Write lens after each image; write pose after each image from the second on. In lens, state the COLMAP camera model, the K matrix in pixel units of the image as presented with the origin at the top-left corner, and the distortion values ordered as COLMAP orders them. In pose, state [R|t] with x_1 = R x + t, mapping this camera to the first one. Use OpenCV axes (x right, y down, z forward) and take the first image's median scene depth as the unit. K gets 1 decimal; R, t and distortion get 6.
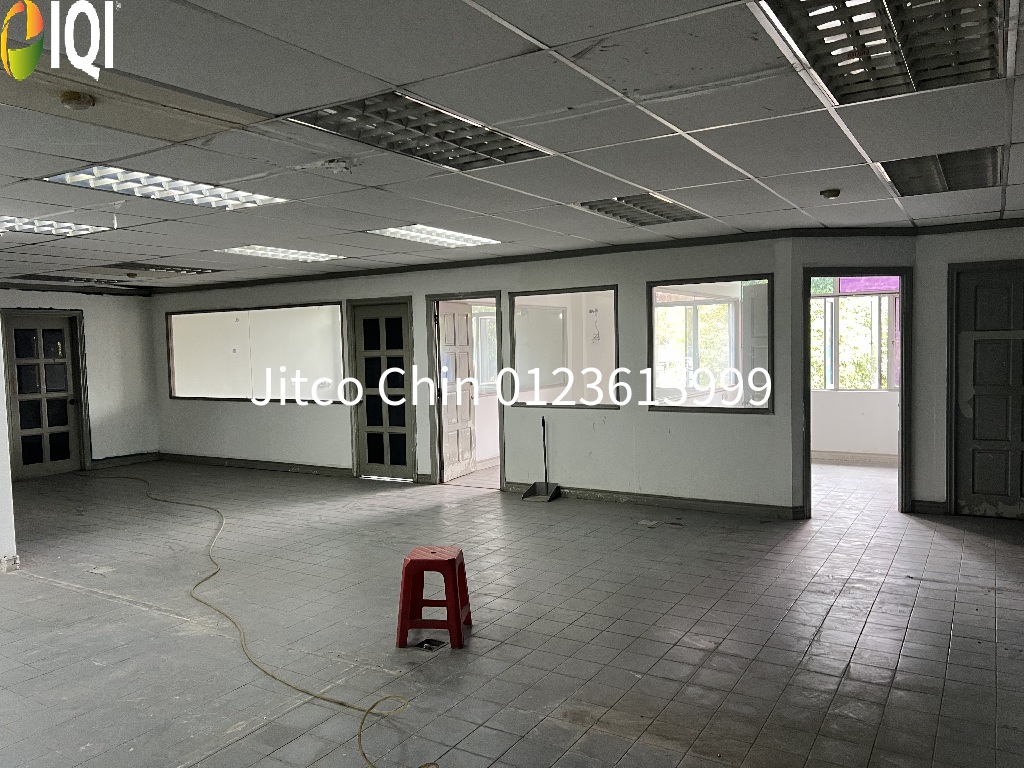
lens RADIAL K [[756.3, 0, 512.0], [0, 756.3, 384.0], [0, 0, 1]] dist [-0.006525, -0.001250]
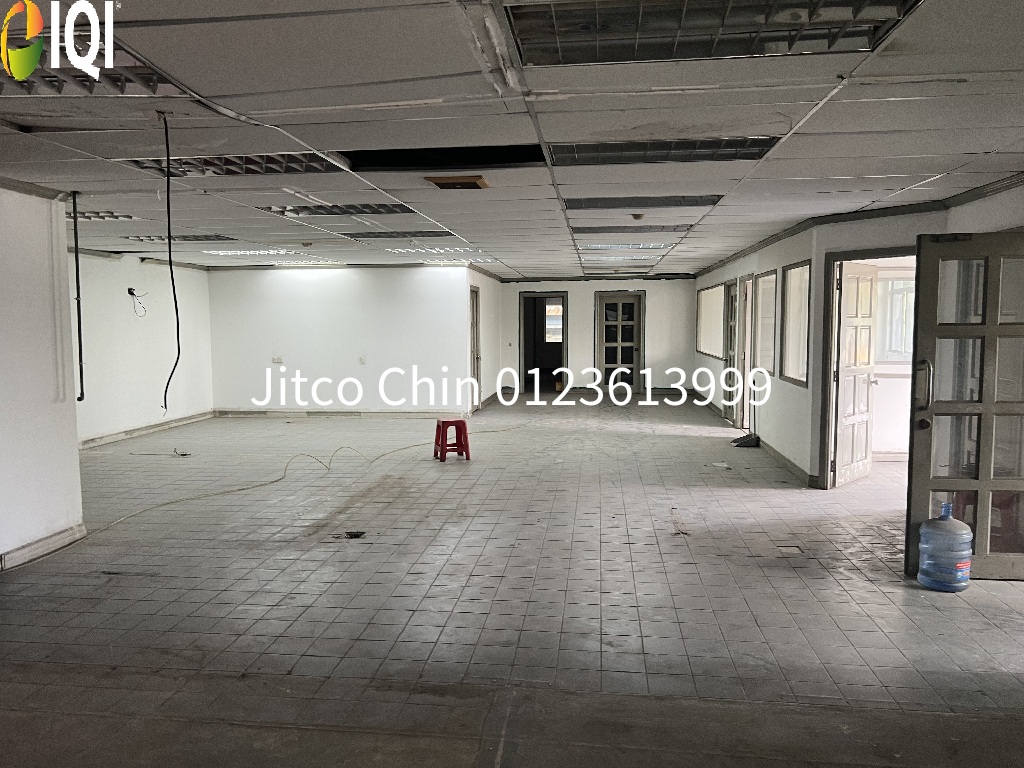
lens RADIAL K [[756.3, 0, 512.0], [0, 756.3, 384.0], [0, 0, 1]] dist [-0.006525, -0.001250]
pose [[0.428521, 0.091718, -0.898865, 1.143379], [-0.039429, 0.995785, 0.082810, -0.037778], [0.902671, -0.000044, 0.430331, 0.117601]]
